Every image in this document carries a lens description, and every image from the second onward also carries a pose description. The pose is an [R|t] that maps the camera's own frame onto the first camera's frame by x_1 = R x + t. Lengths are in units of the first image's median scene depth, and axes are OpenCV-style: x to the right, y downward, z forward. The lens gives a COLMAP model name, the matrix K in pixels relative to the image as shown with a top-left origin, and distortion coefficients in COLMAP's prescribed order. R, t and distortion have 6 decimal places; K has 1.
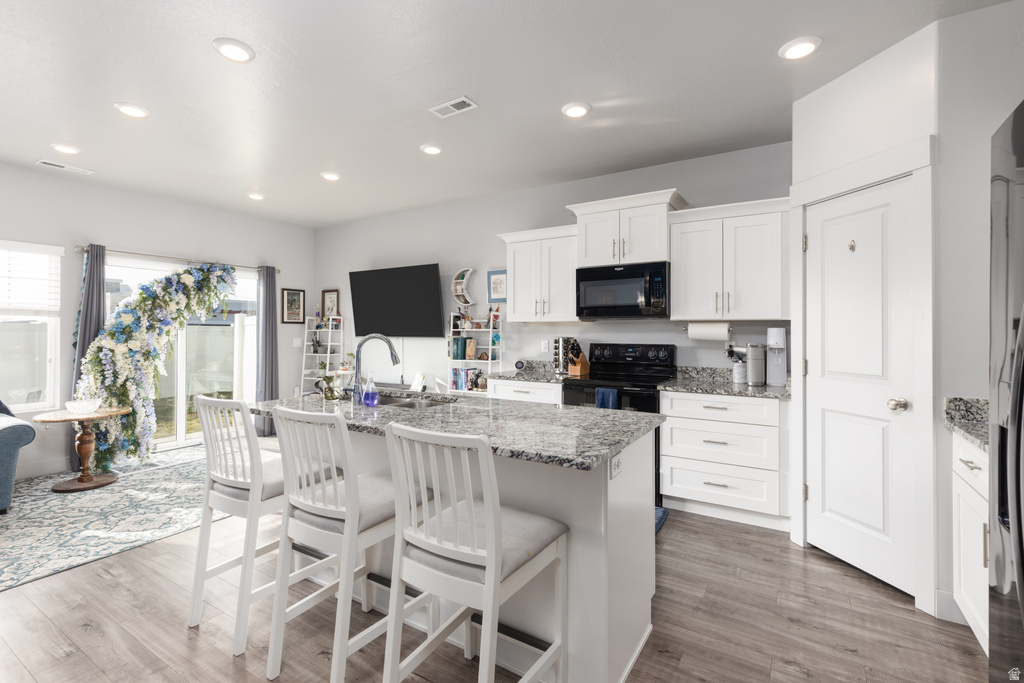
lens RADIAL K [[463.7, 0, 508.6], [0, 463.7, 329.0], [0, 0, 1]] dist [0.011952, -0.001961]
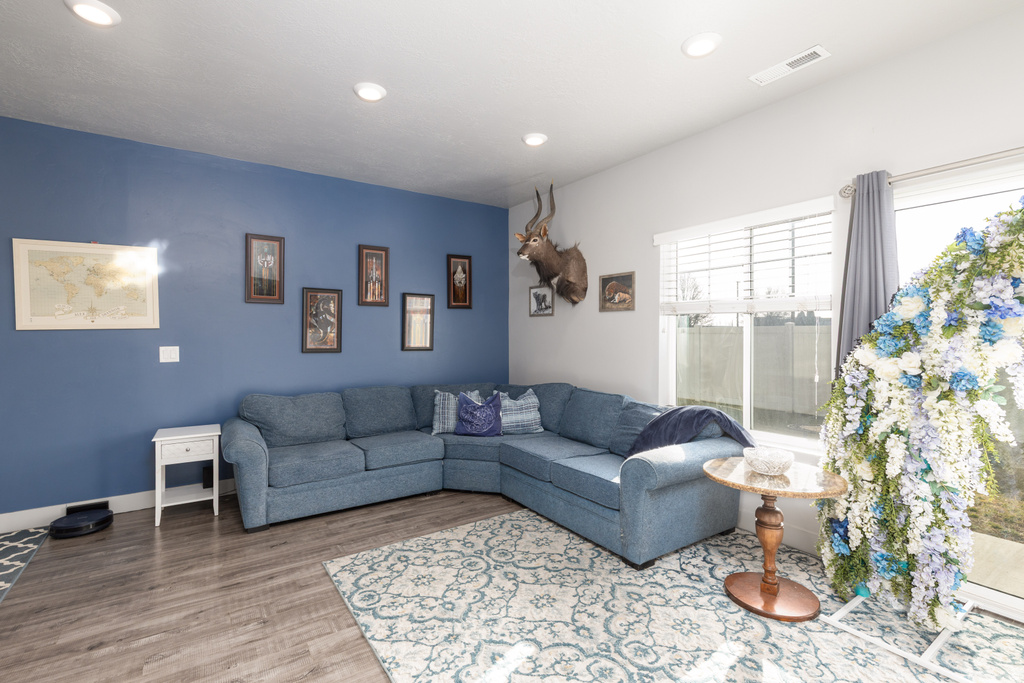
lens RADIAL K [[463.7, 0, 503.1], [0, 463.7, 337.8], [0, 0, 1]] dist [0.011952, -0.001961]
pose [[-0.411198, 0.007436, -0.911516, -0.215129], [0.009818, 0.999945, 0.003728, 0.004394], [0.911493, -0.007416, -0.411248, 0.839365]]
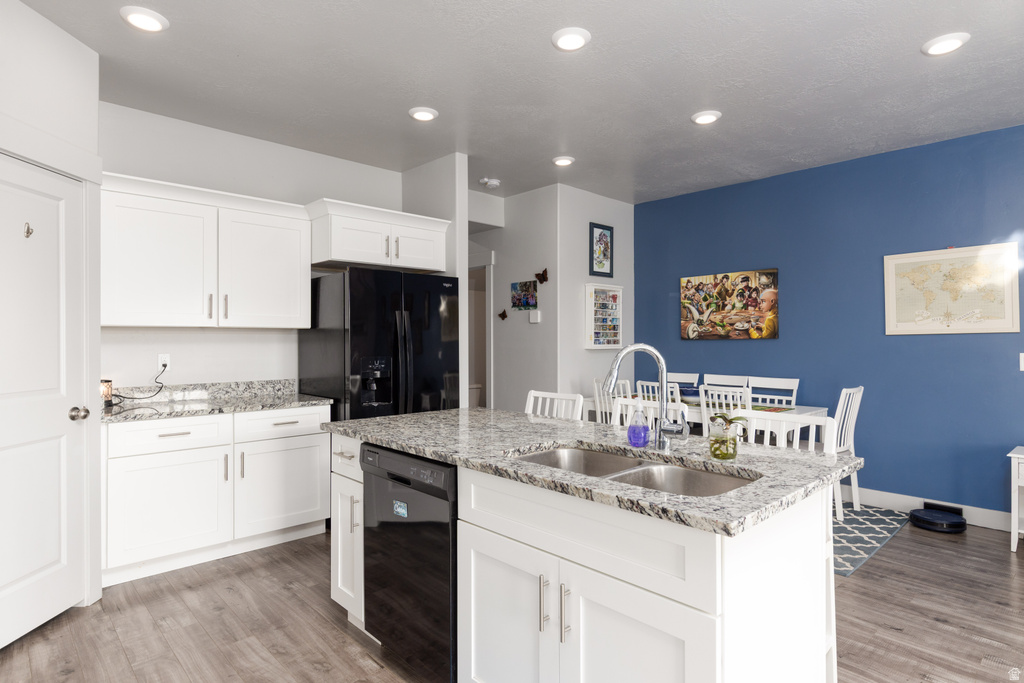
lens RADIAL K [[554.5, 0, 509.8], [0, 554.5, 336.8], [0, 0, 1]] dist [0.003491, -0.000947]
pose [[-0.966724, -0.001121, 0.255818, -0.170696], [-0.004277, 0.999921, -0.011779, 0.005746], [-0.255785, -0.012481, -0.966653, 0.985198]]
